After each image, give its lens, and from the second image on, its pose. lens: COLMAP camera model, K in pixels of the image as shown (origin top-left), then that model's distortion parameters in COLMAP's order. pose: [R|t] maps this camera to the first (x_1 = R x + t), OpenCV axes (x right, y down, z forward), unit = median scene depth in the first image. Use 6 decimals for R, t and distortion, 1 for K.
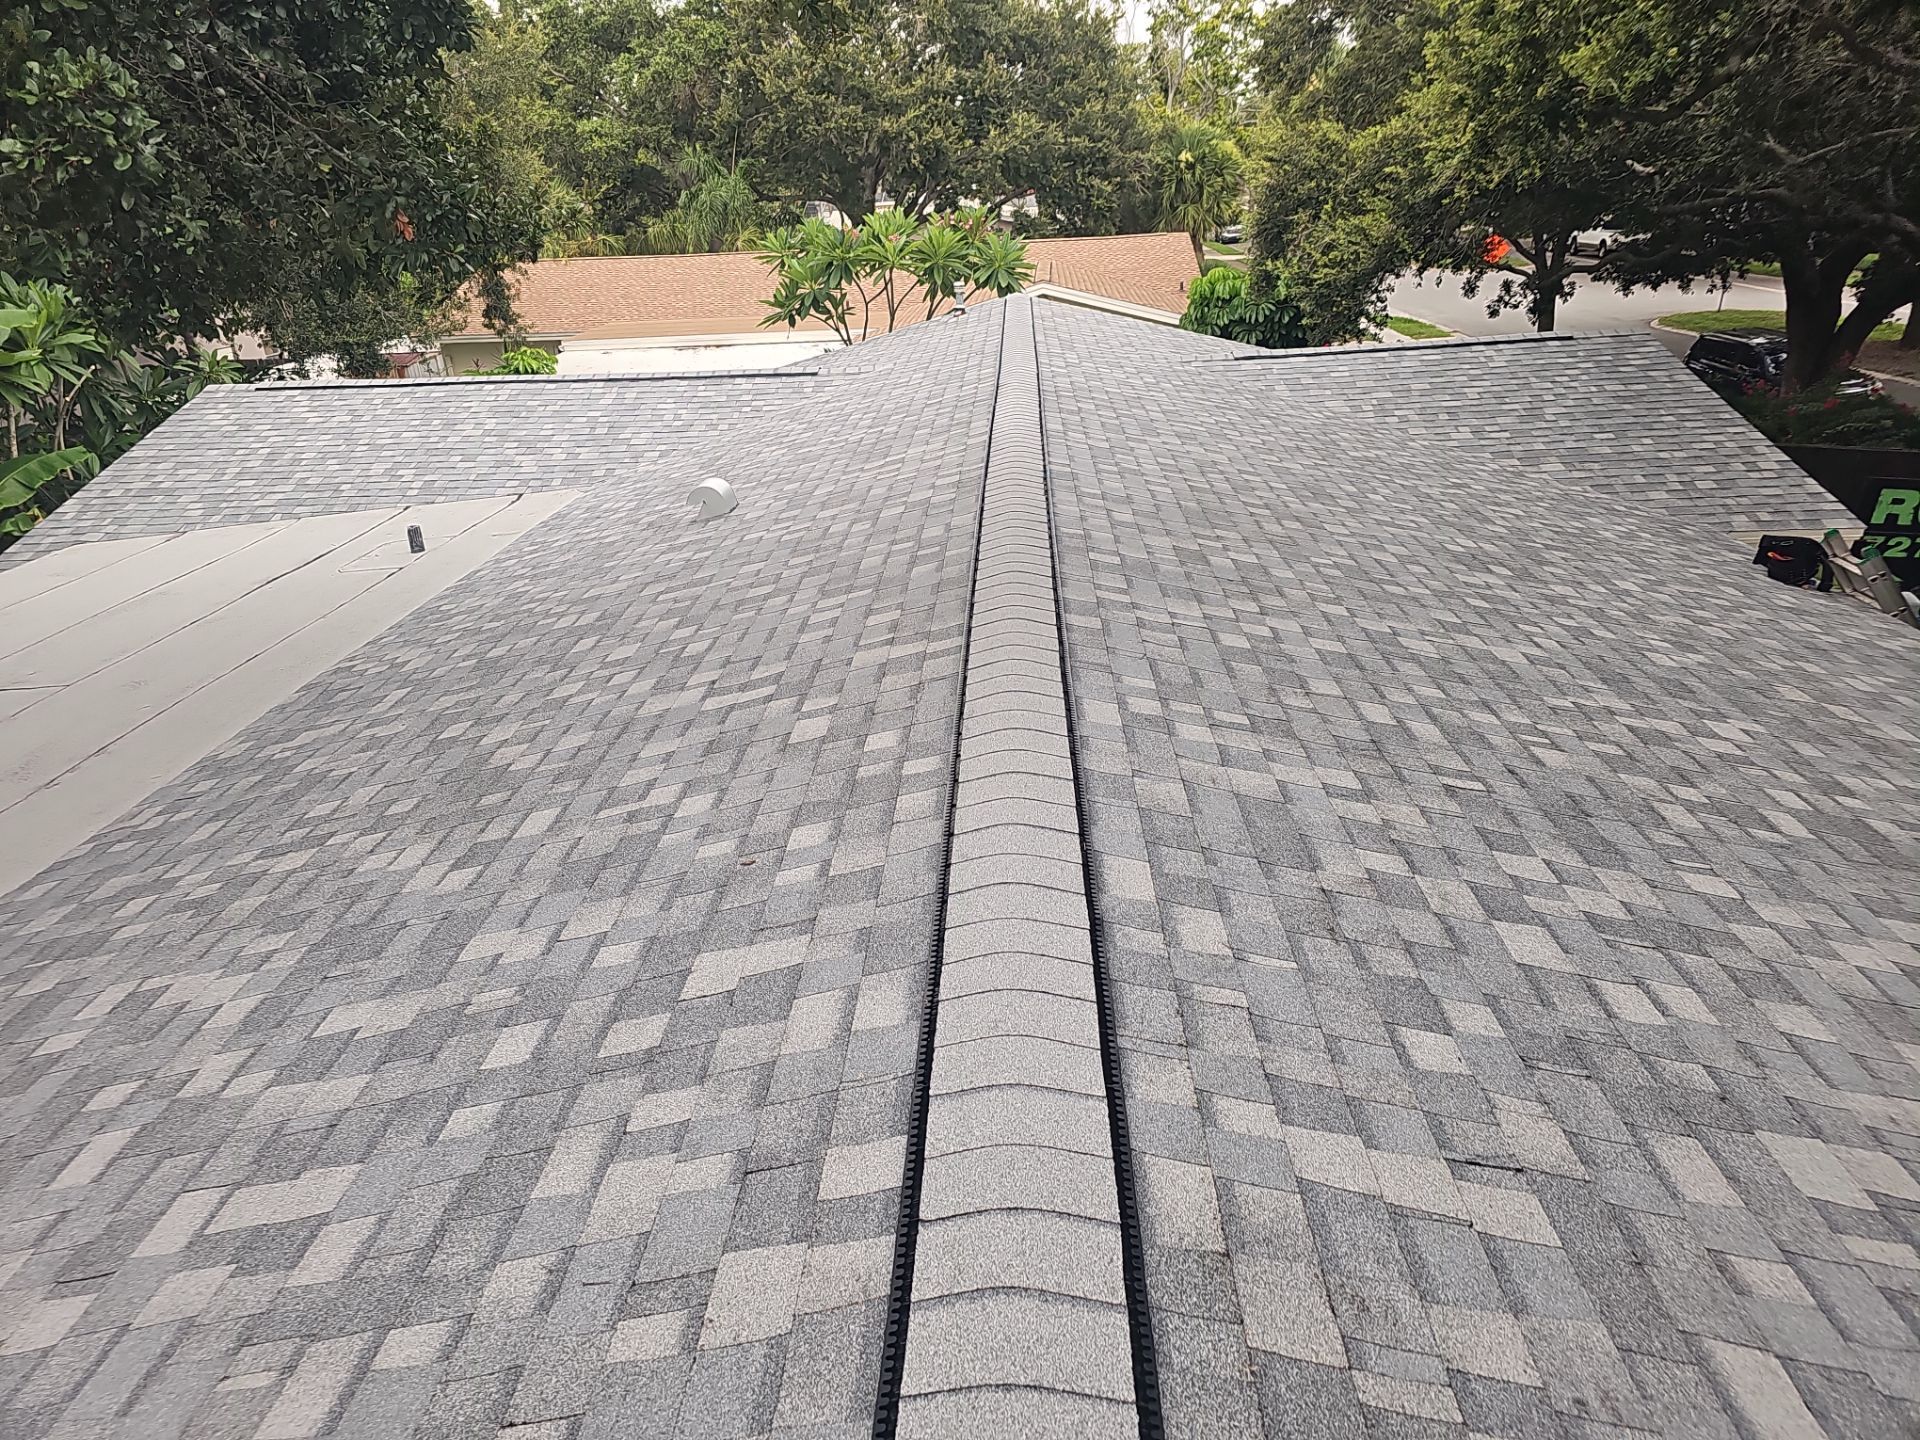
lens RADIAL K [[1270.9, 0, 967.2], [0, 1270.9, 748.1], [0, 0, 1]] dist [0.039606, -0.029057]
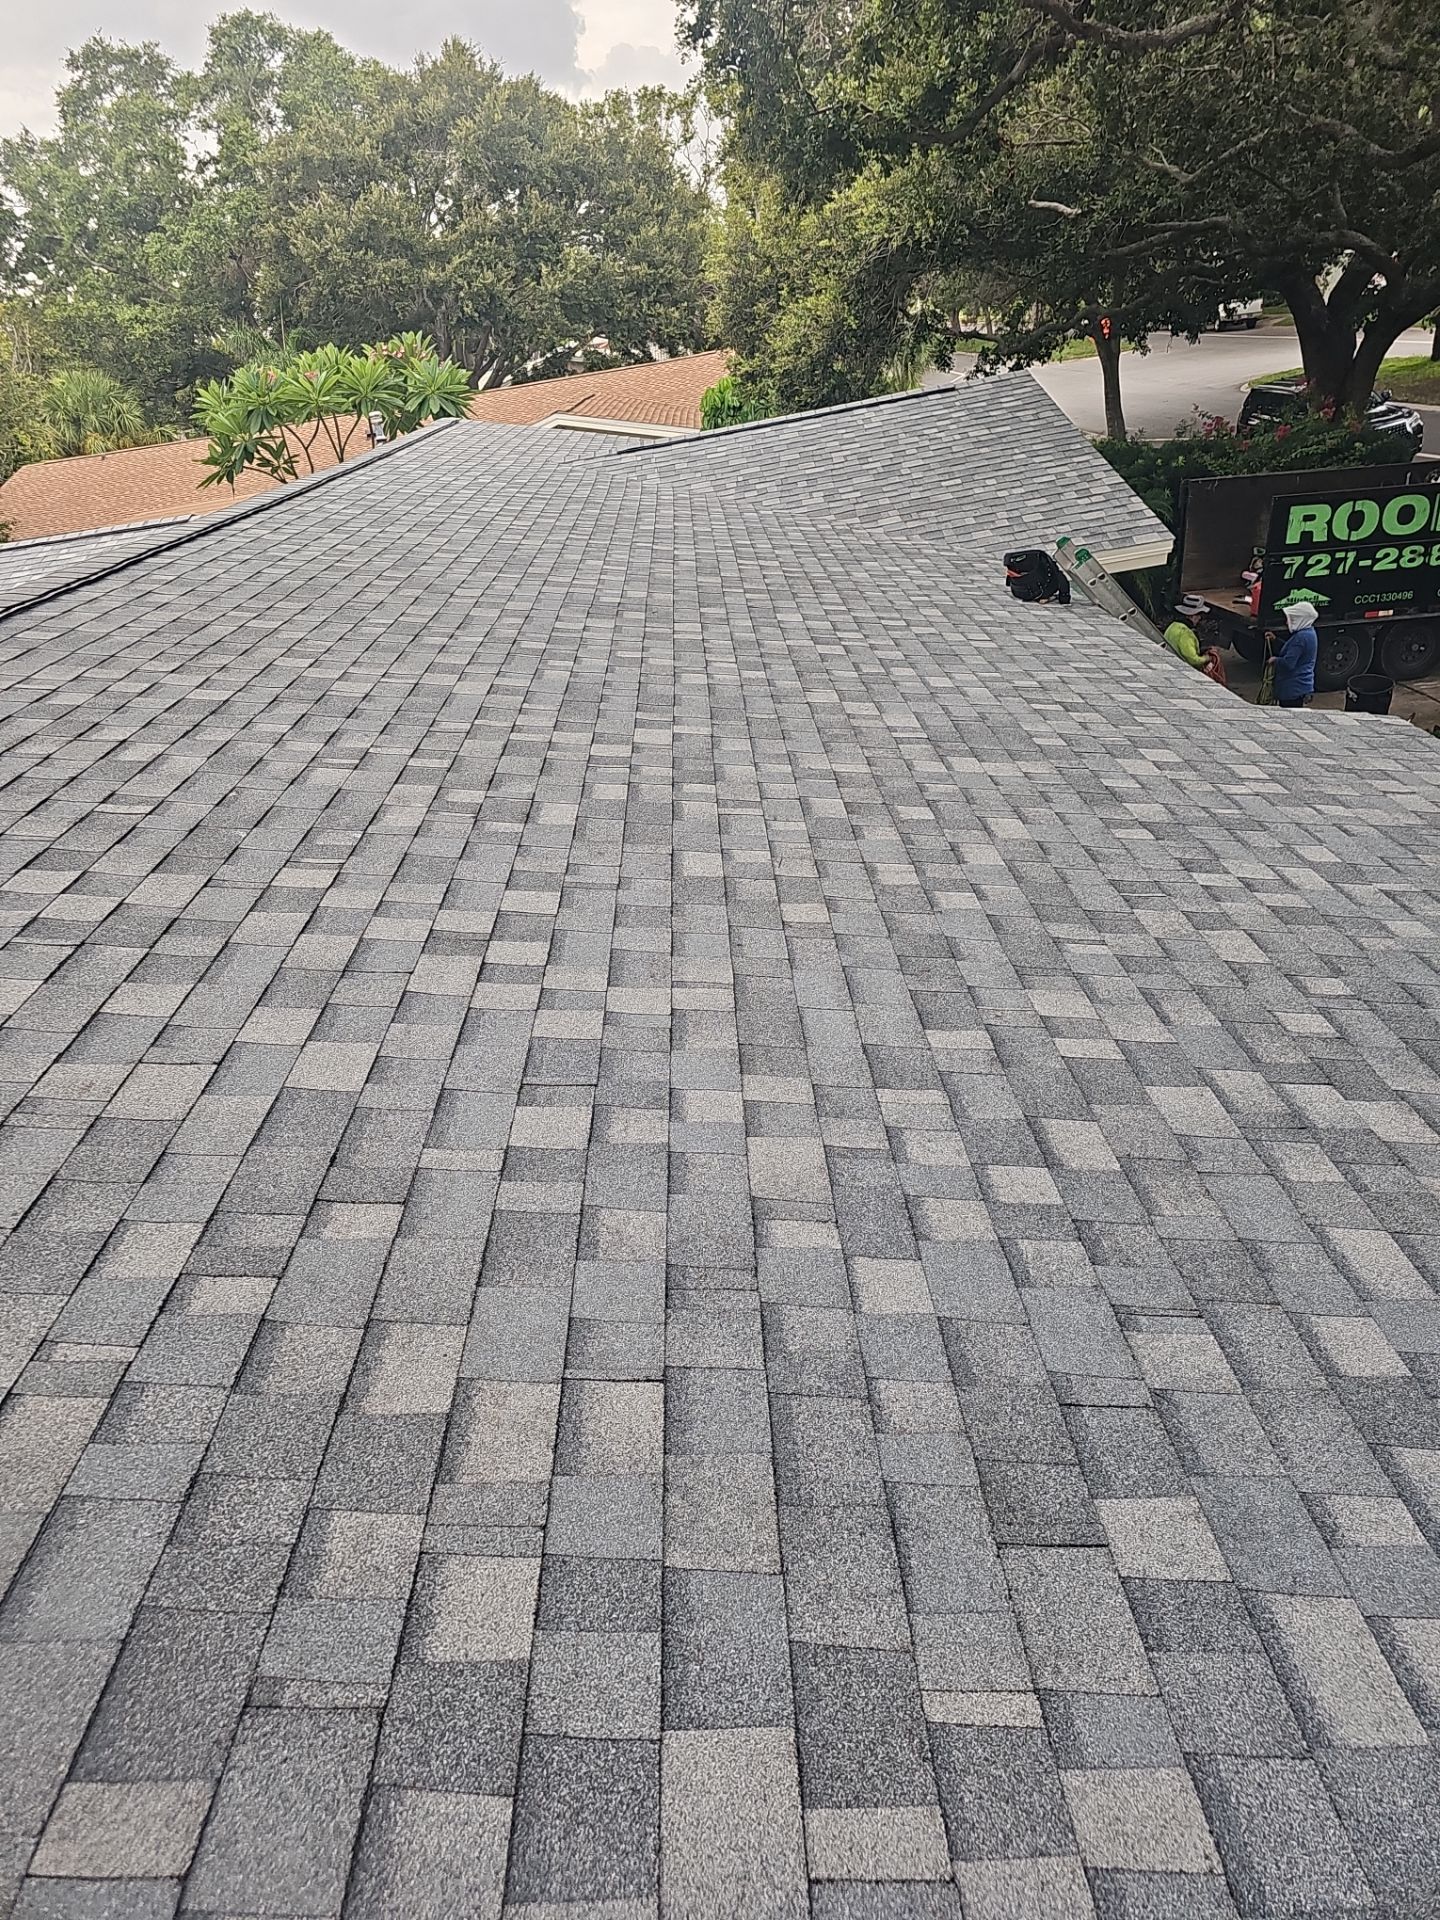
lens RADIAL K [[1270.9, 0, 720.0], [0, 1270.9, 960.0], [0, 0, 1]] dist [0.039606, -0.029057]
pose [[0.990879, -0.132837, 0.022649, 0.155589], [0.131772, 0.990331, 0.043368, 0.030210], [-0.028191, -0.039988, 0.998802, 0.015429]]
